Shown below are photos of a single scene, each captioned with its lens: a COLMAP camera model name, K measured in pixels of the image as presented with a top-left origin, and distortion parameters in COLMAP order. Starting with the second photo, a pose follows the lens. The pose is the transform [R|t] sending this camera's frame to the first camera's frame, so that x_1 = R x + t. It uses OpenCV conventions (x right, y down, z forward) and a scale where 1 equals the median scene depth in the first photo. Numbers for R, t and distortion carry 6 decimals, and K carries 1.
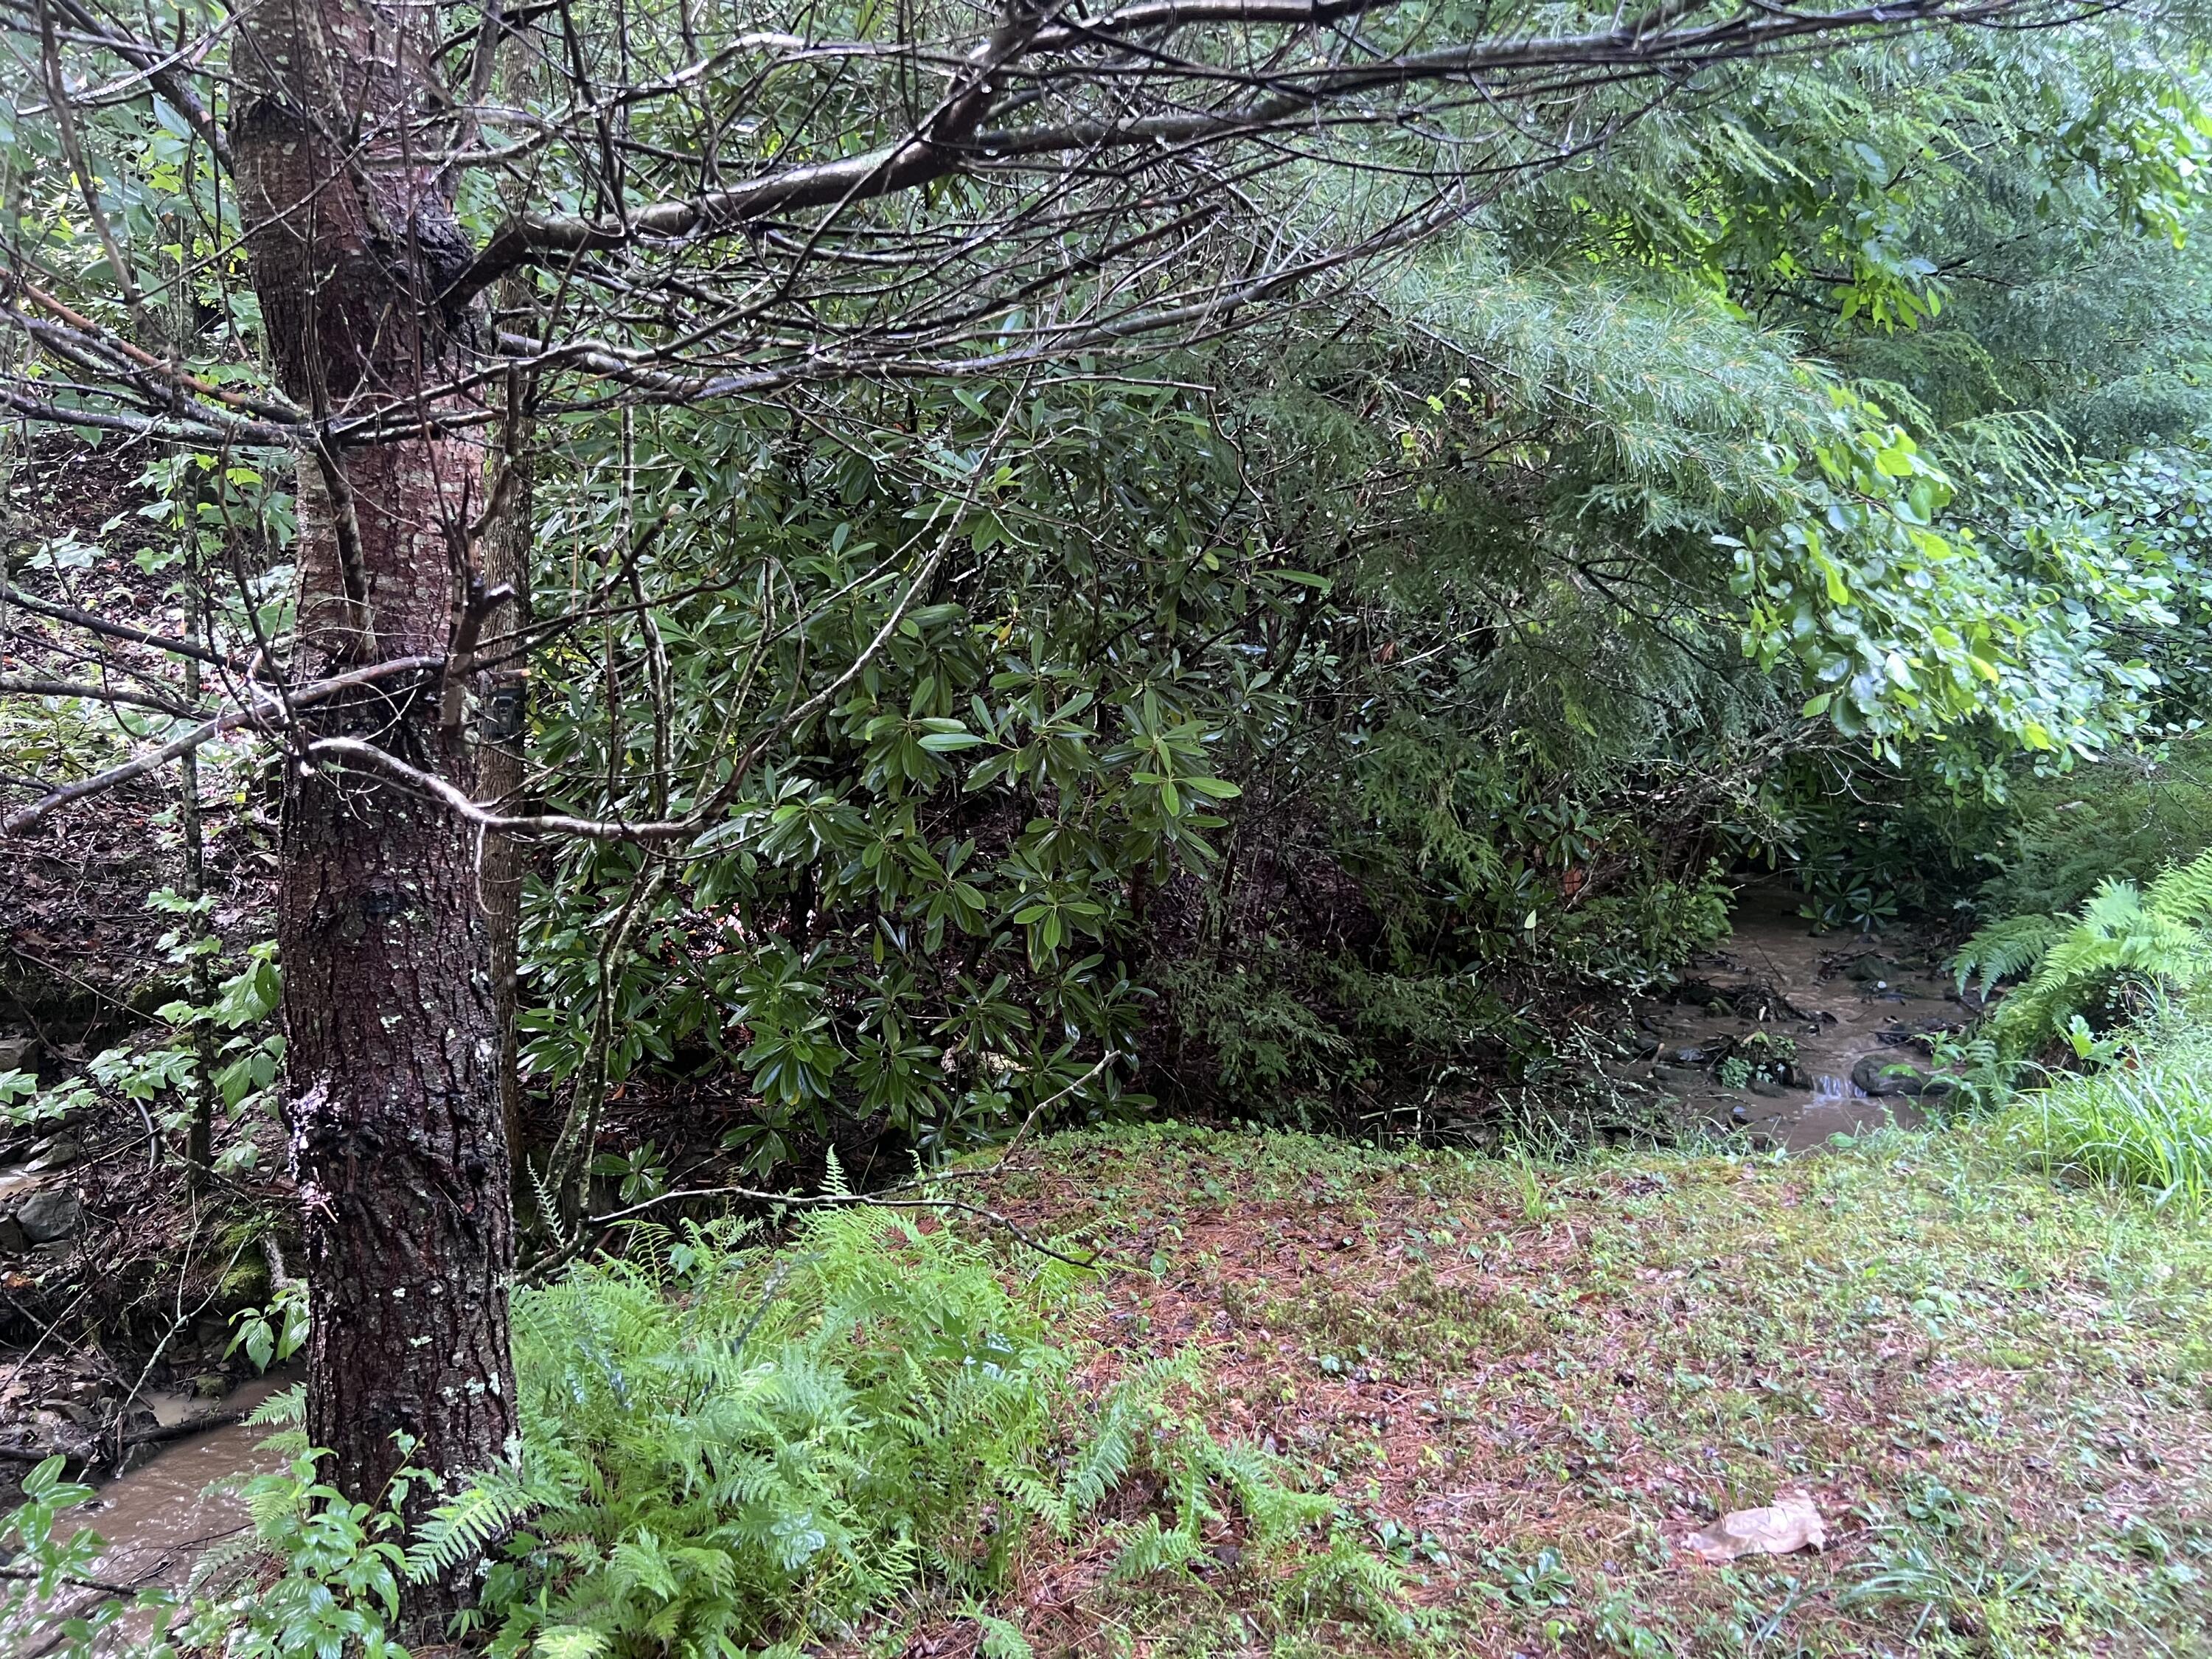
lens RADIAL K [[1620.3, 0, 1133.8], [0, 1620.3, 838.9], [0, 0, 1]] dist [0.012784, -0.026981]
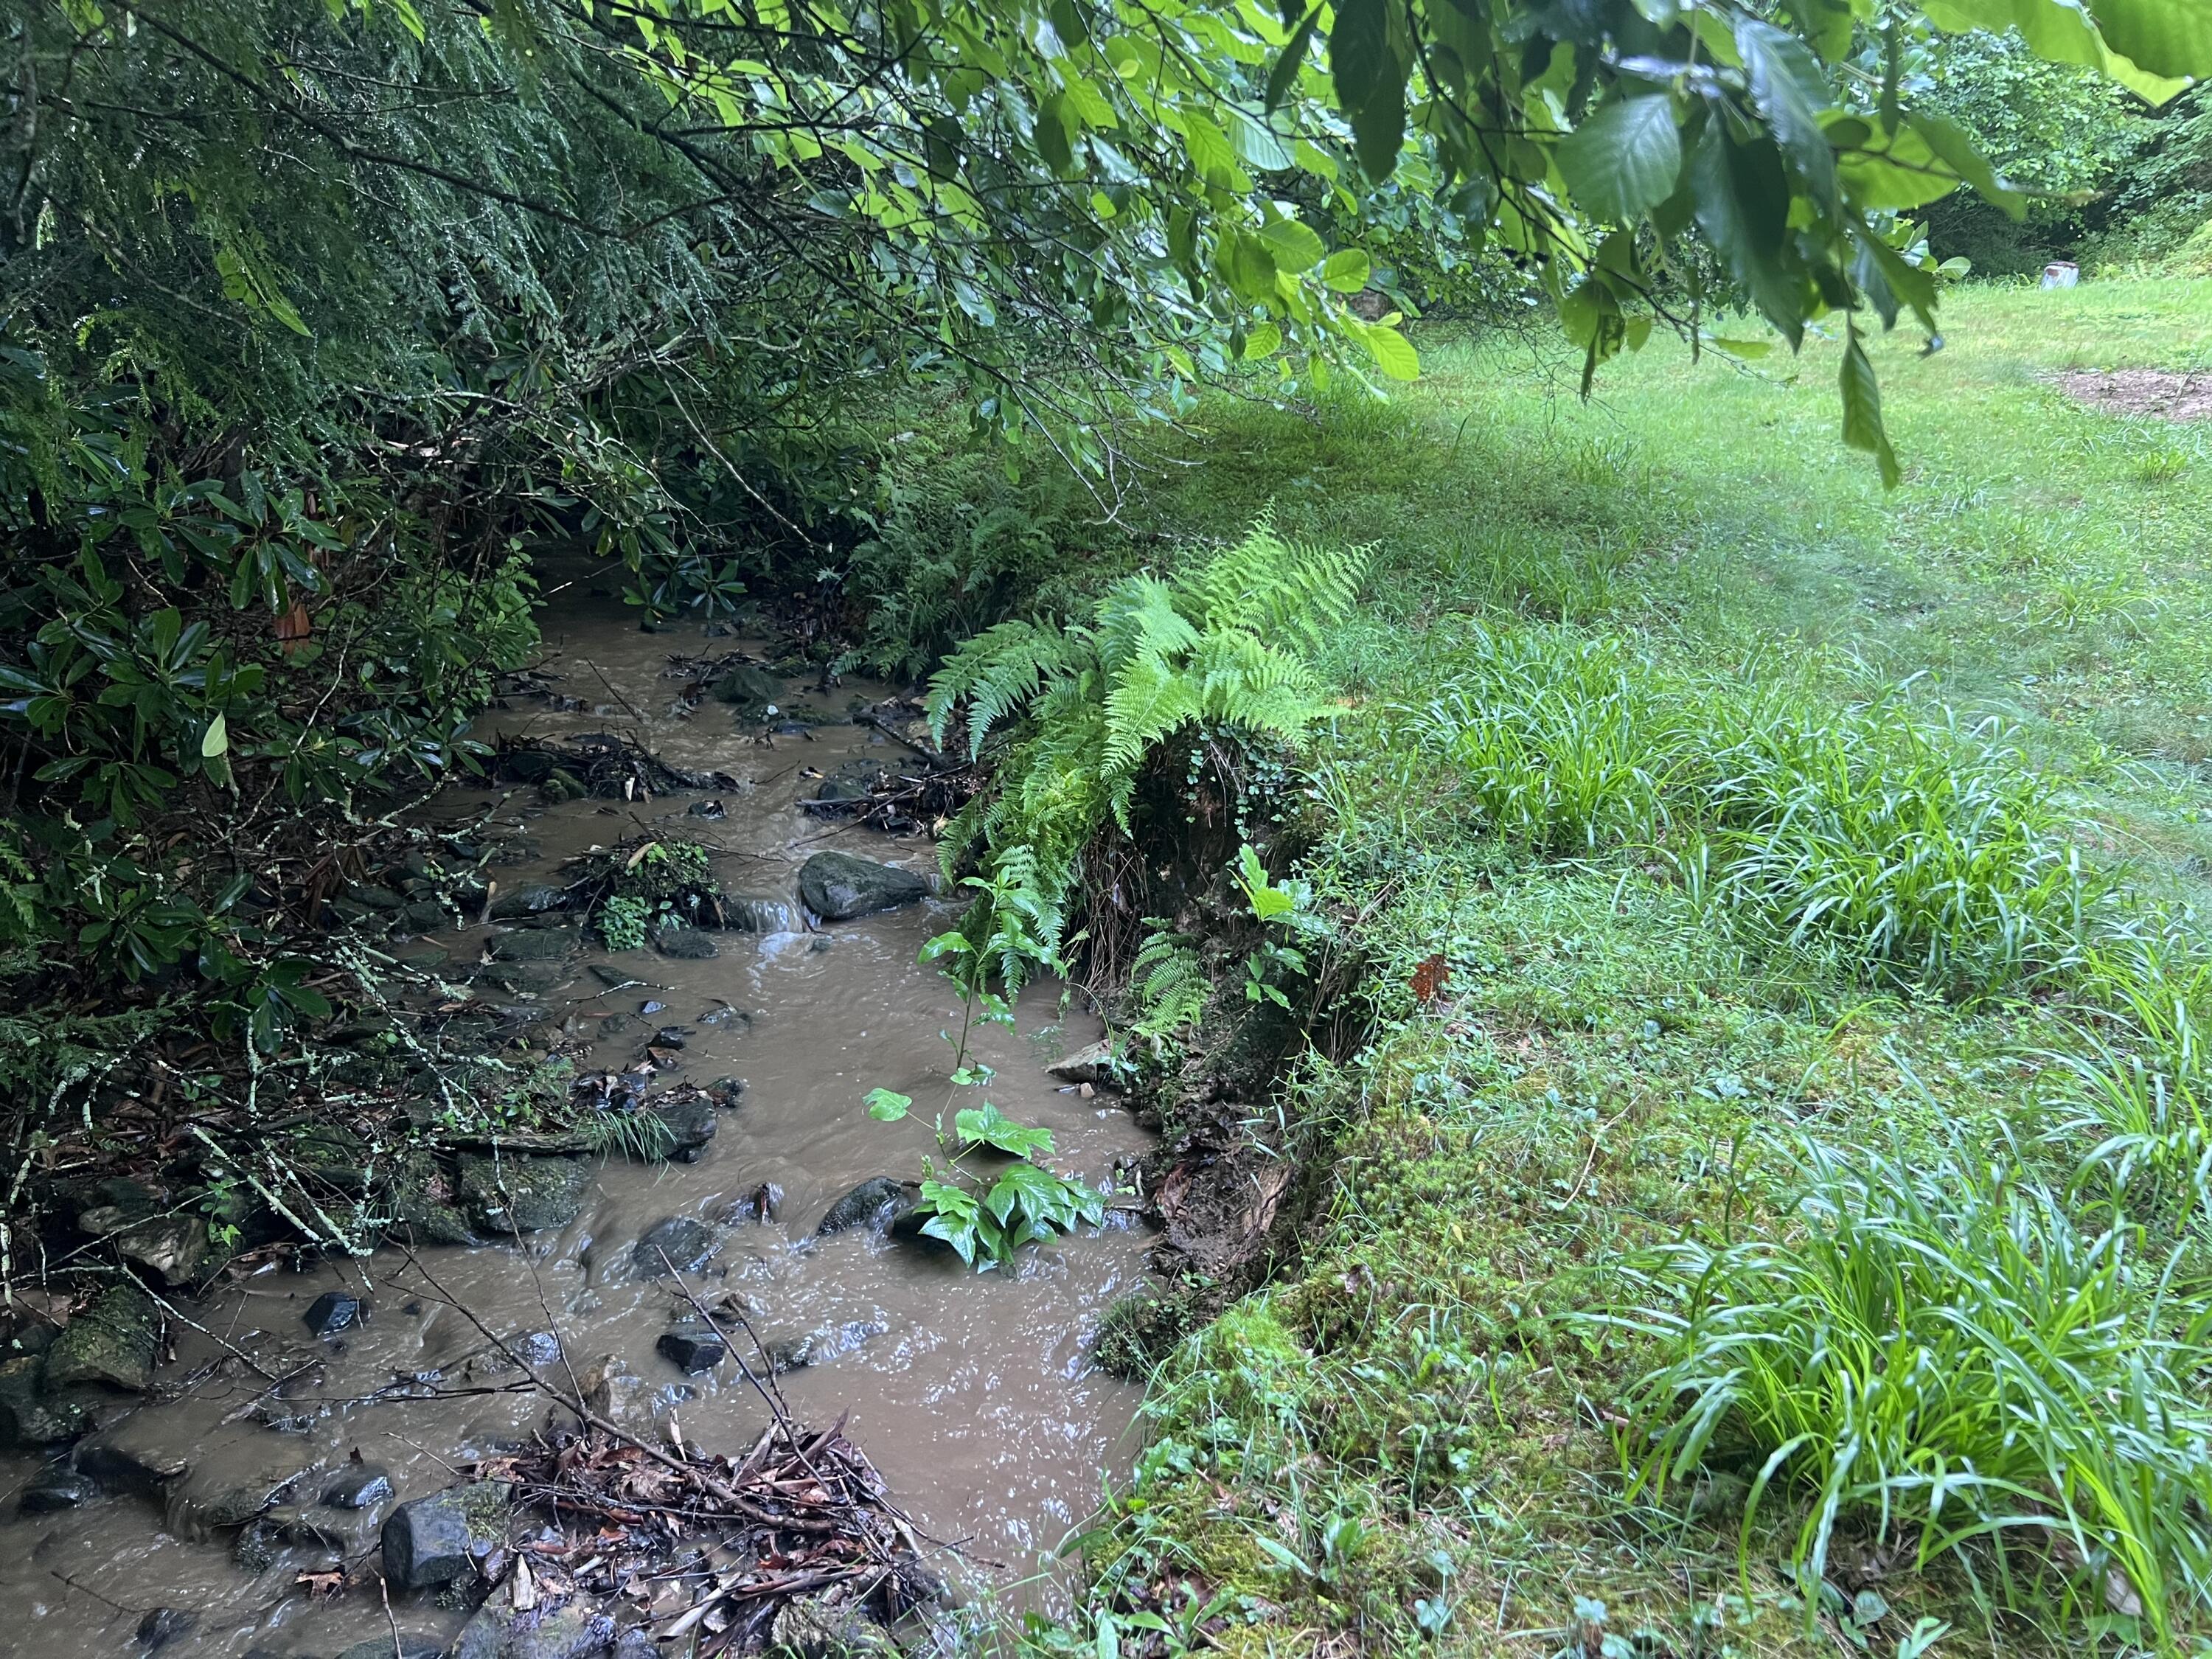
lens RADIAL K [[1620.3, 0, 1133.8], [0, 1620.3, 838.9], [0, 0, 1]] dist [0.012784, -0.026981]
pose [[0.736966, -0.176716, 0.652420, 0.119941], [0.023500, 0.971335, 0.236552, -0.025379], [-0.675521, -0.158998, 0.719994, 0.437620]]
